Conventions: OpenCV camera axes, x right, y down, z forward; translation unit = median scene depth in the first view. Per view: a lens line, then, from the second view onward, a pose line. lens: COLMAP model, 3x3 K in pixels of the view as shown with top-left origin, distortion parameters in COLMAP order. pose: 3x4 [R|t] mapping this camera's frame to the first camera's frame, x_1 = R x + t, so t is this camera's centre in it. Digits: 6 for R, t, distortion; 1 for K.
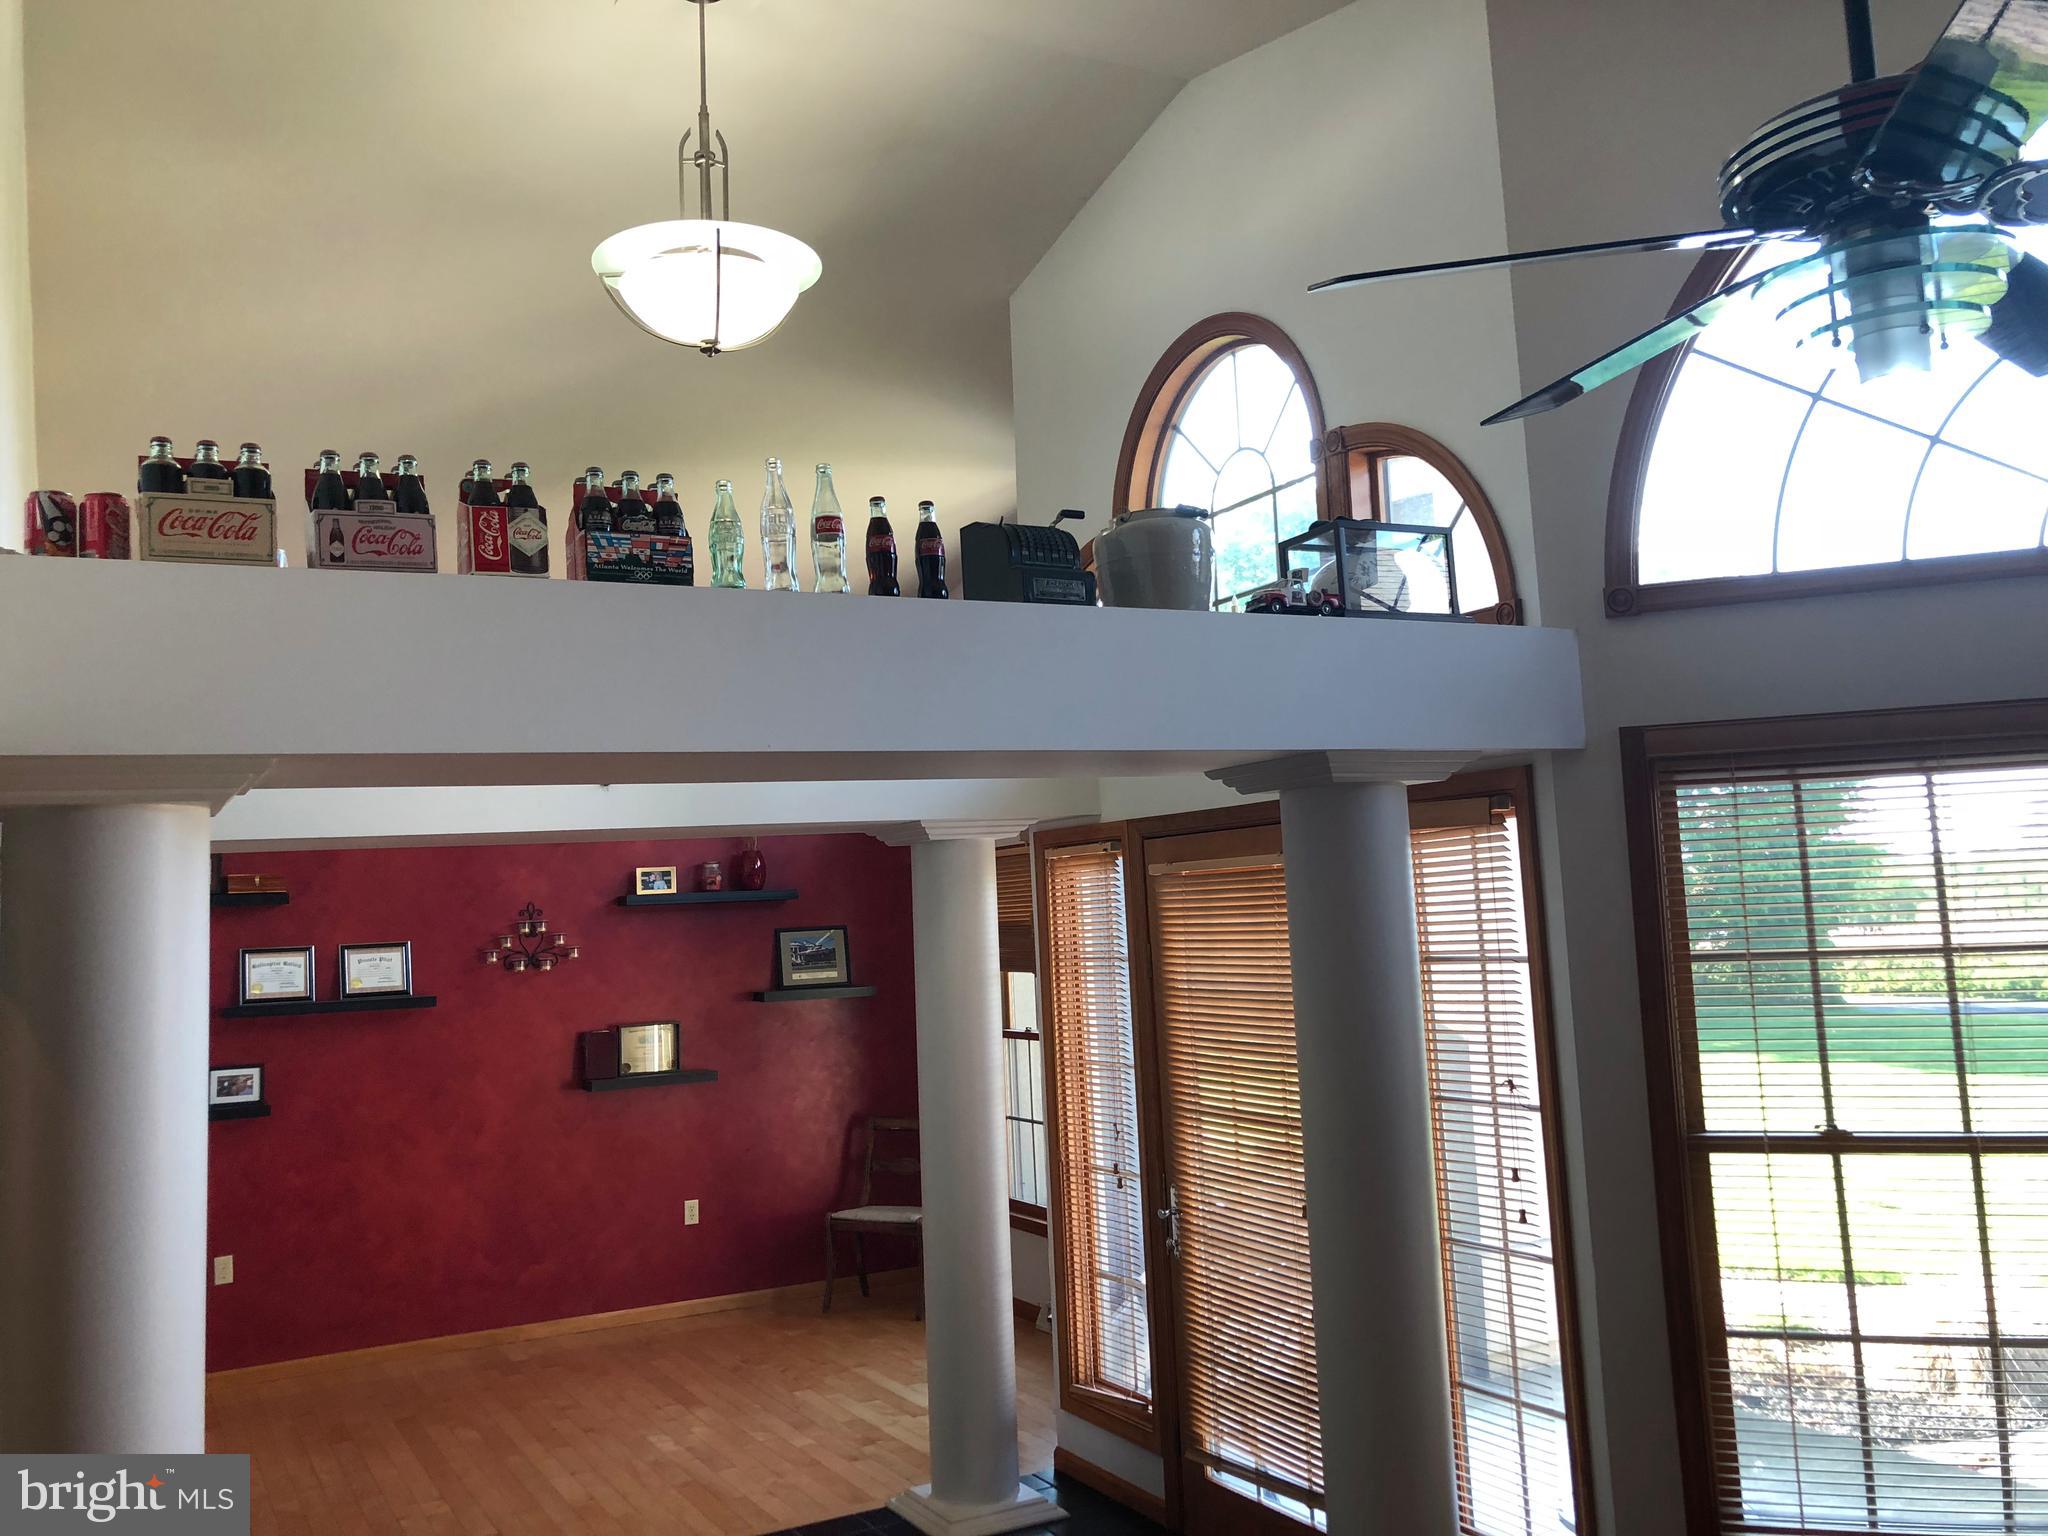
lens RADIAL K [[1698.0, 0, 1024.0], [0, 1698.0, 768.0], [0, 0, 1]] dist [0.081084, -0.183292]
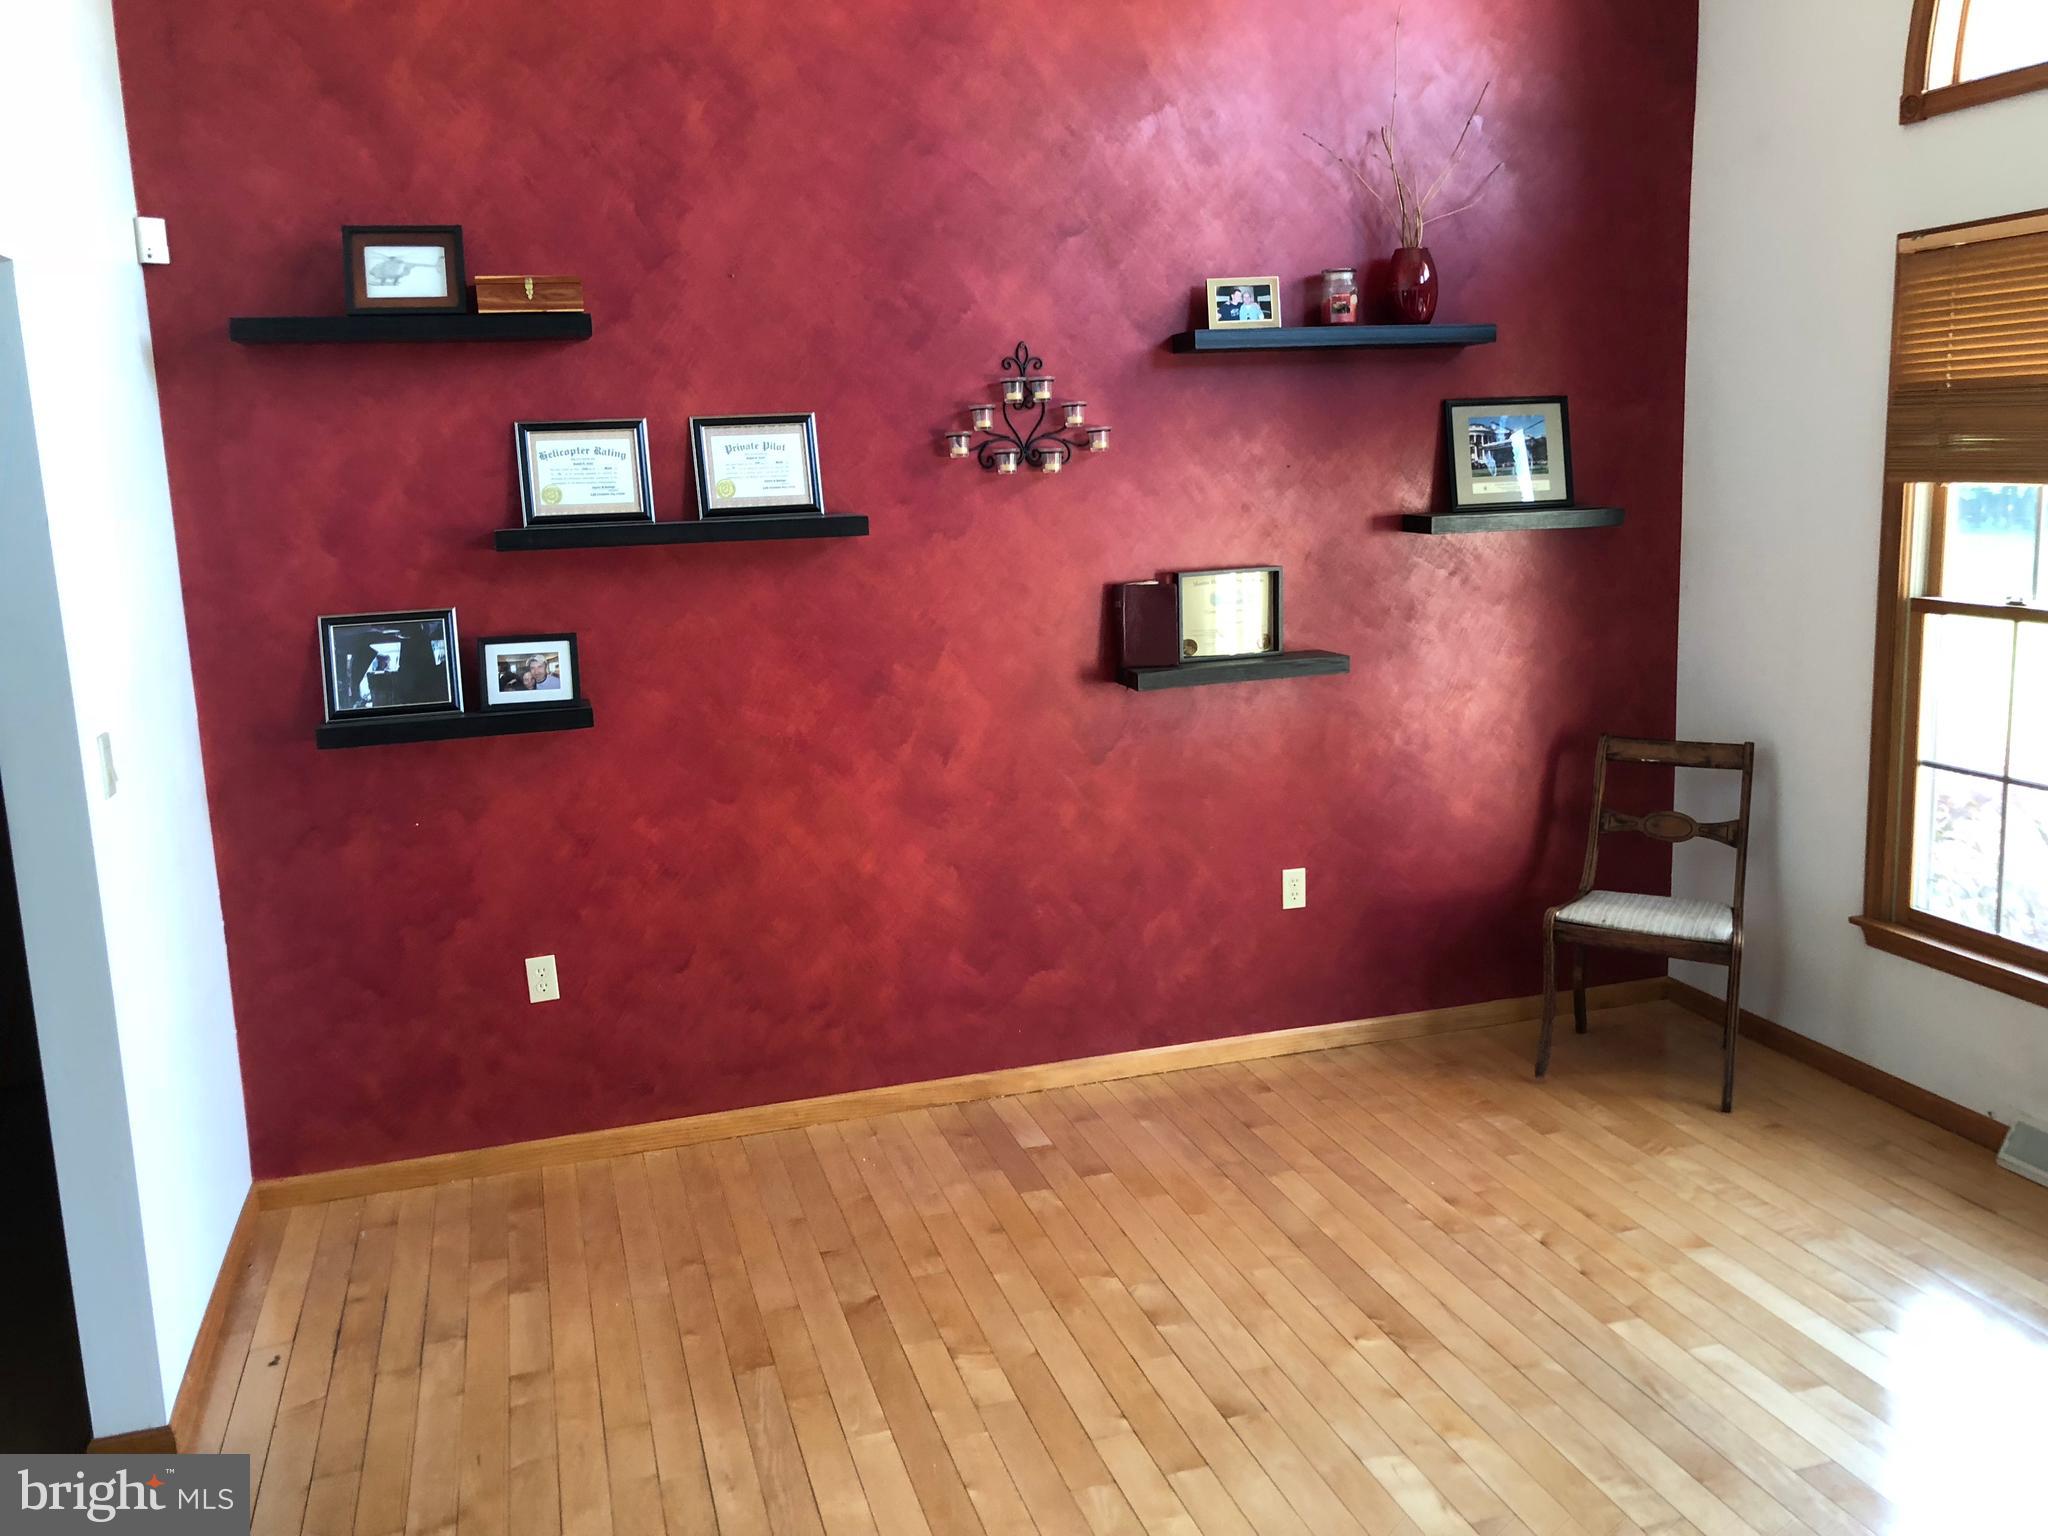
lens RADIAL K [[1762.5, 0, 1084.7], [0, 1762.5, 749.6], [0, 0, 1]] dist [0.069961, -0.003125]
pose [[0.984335, 0.034209, -0.172956, -0.166450], [0.012314, 0.965260, 0.261002, 0.056253], [0.175876, -0.259043, 0.949718, 0.435593]]
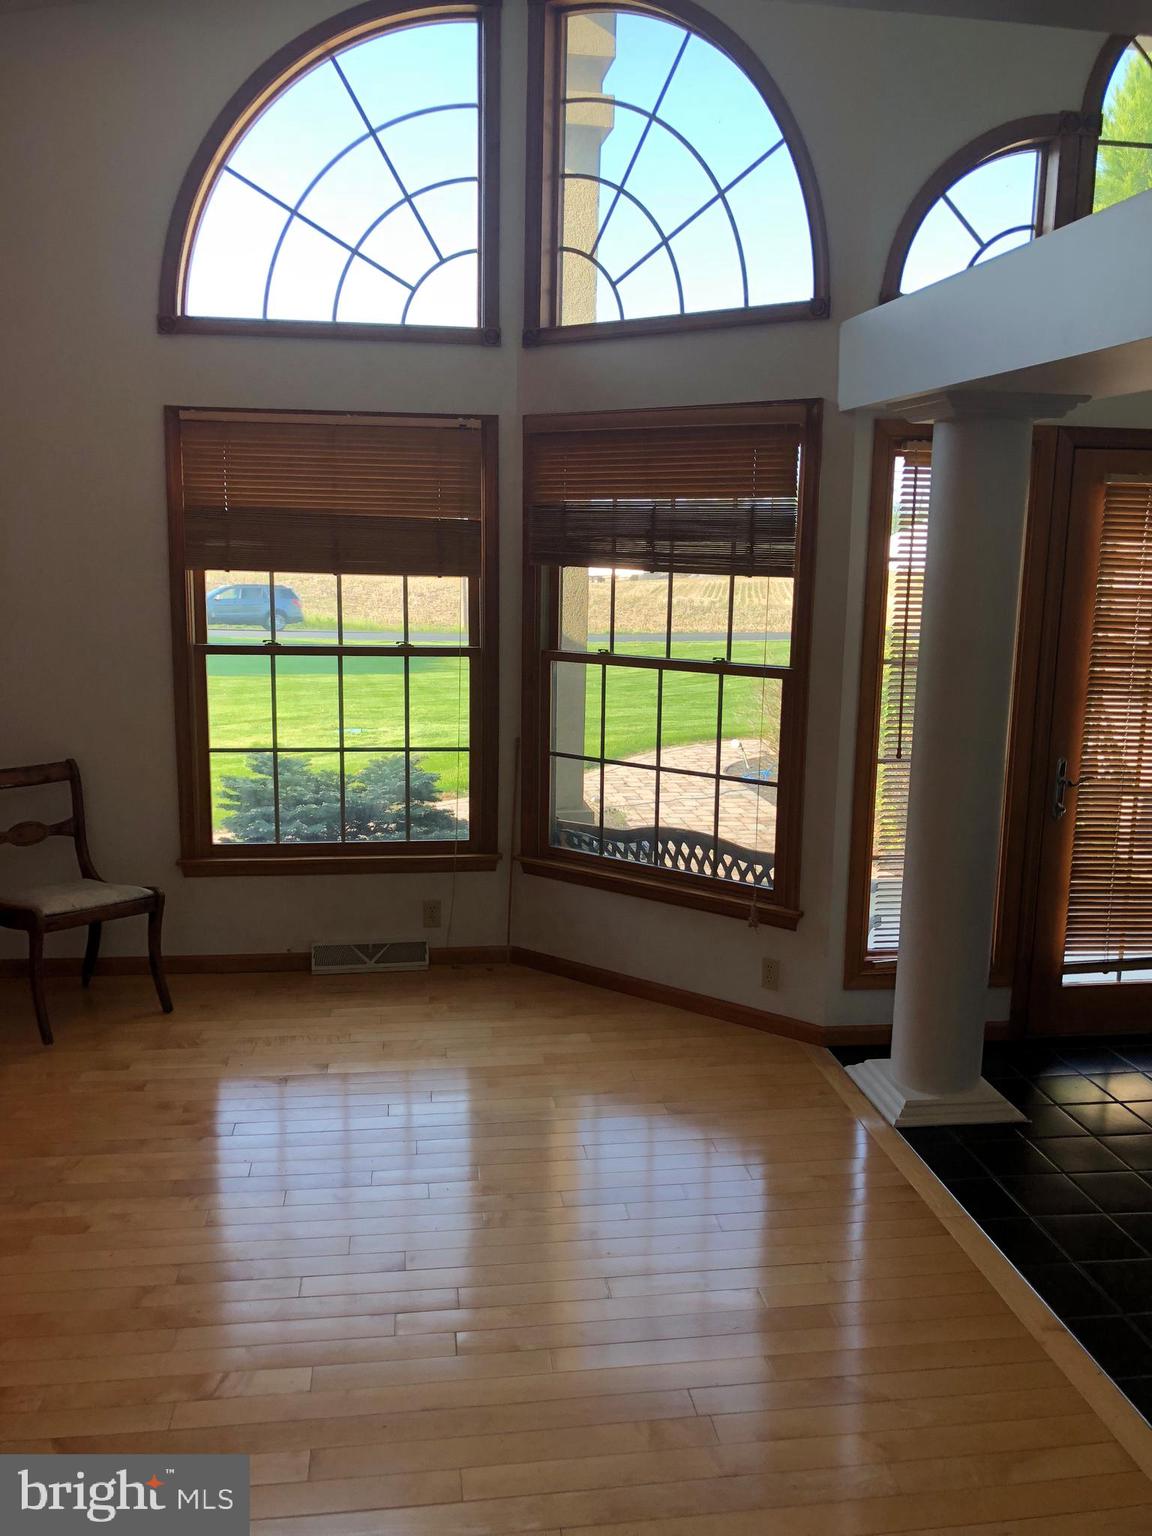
lens RADIAL K [[1321.8, 0, 576.0], [0, 1321.8, 768.0], [0, 0, 1]] dist [0.069961, -0.003125]
pose [[0.337679, -0.122722, 0.933227, -0.541583], [-0.114822, 0.978689, 0.170247, 0.087001], [-0.934232, -0.164644, 0.316391, 0.636336]]
